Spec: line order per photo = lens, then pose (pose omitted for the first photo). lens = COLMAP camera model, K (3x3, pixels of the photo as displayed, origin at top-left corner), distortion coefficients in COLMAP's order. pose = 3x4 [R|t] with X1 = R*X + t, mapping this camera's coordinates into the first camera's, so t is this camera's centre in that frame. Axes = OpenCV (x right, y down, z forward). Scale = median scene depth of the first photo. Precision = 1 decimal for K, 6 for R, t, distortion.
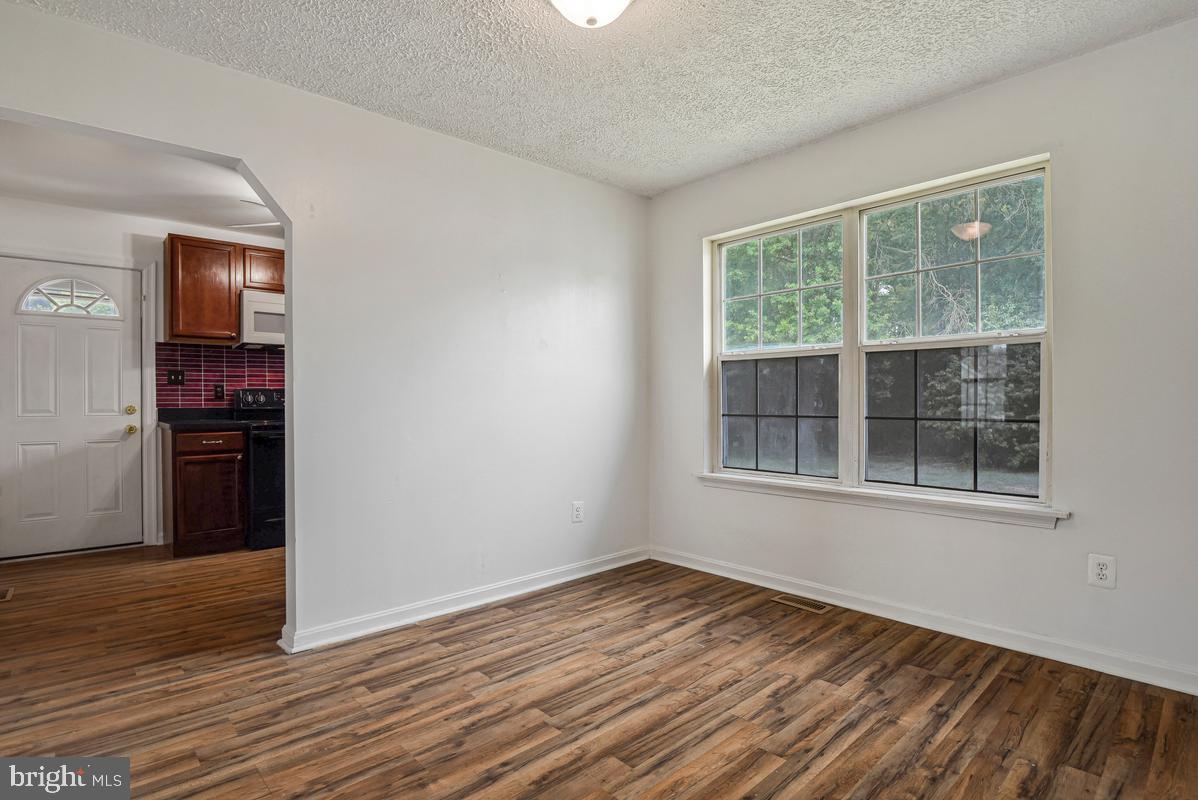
lens RADIAL K [[587.0, 0, 592.3], [0, 587.0, 399.5], [0, 0, 1]] dist [-0.022774, -0.004676]
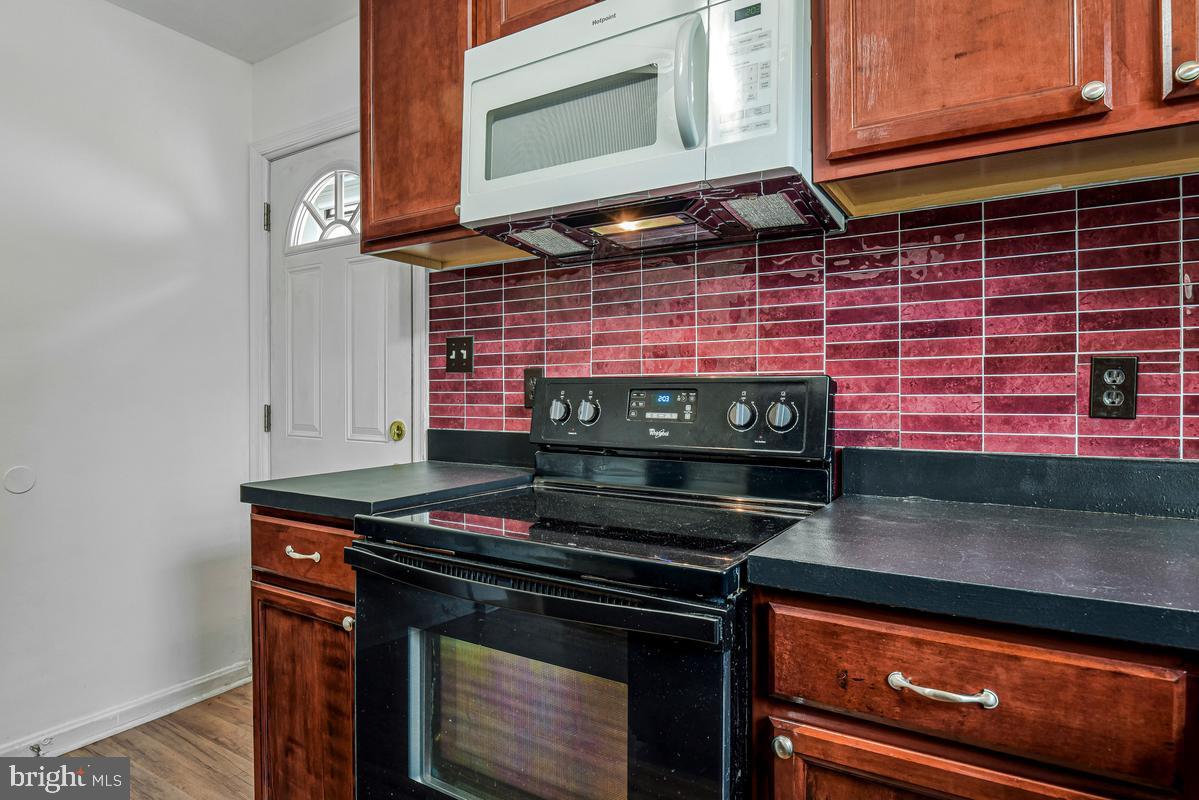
lens RADIAL K [[660.5, 0, 599.5], [0, 660.5, 400.0], [0, 0, 1]] dist [0.001221, -0.027393]
pose [[0.279839, 0.012071, -0.959971, -0.256131], [-0.001857, 0.999926, 0.012032, -0.012258], [0.960045, -0.001584, 0.279841, 0.981037]]
